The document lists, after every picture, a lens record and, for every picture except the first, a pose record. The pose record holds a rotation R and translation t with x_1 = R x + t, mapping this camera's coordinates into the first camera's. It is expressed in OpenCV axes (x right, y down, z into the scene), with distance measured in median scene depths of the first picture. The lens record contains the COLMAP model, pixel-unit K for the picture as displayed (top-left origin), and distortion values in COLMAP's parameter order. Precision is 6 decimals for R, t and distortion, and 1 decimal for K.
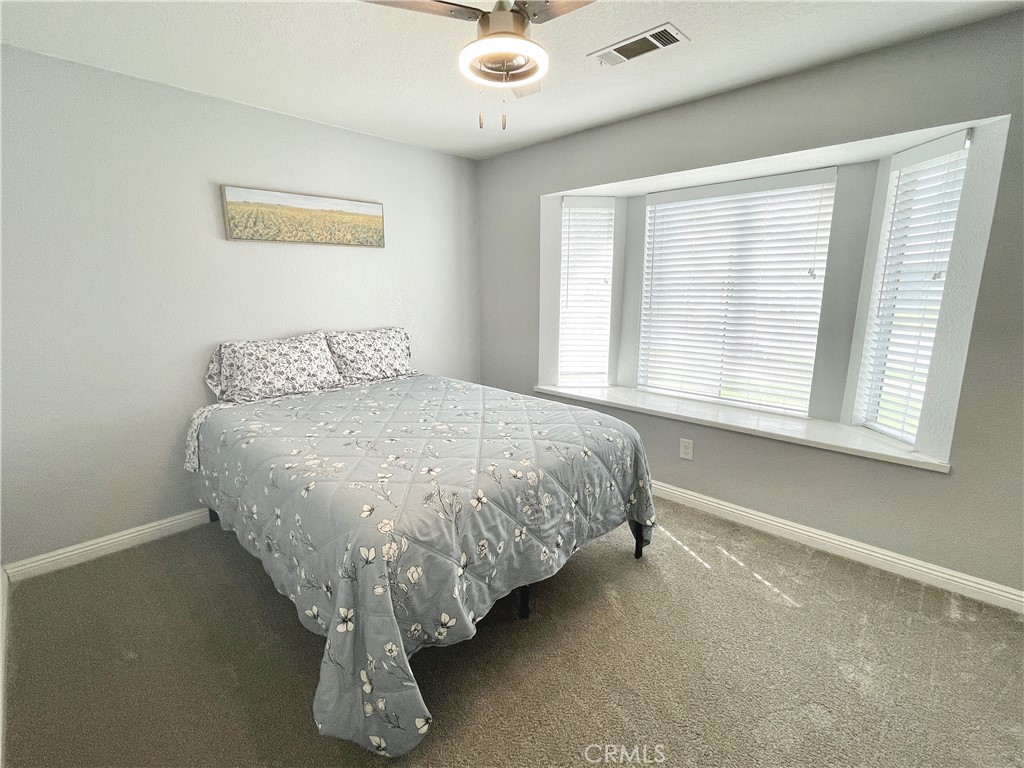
lens RADIAL K [[467.5, 0, 511.0], [0, 467.5, 382.9], [0, 0, 1]] dist [-0.001768, -0.000783]
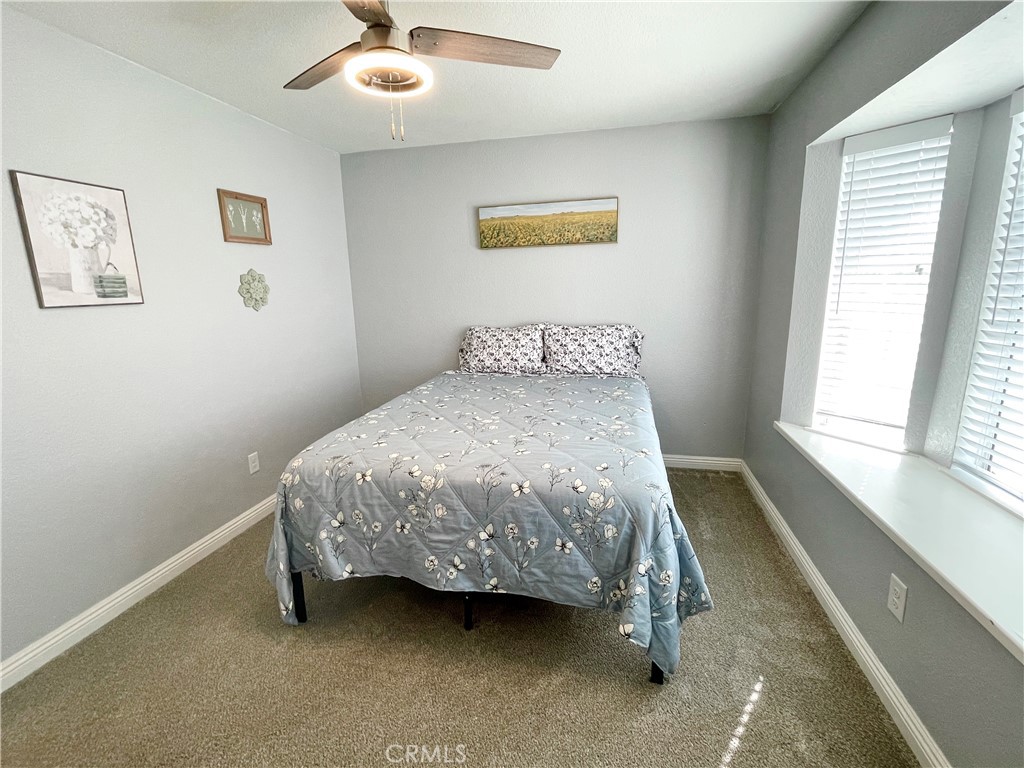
lens RADIAL K [[467.5, 0, 515.1], [0, 467.5, 386.8], [0, 0, 1]] dist [-0.001768, -0.000783]
pose [[0.520590, 0.177728, -0.835104, 0.606623], [-0.154643, 0.981545, 0.112491, -0.087689], [0.839685, 0.070581, 0.538467, 0.395547]]
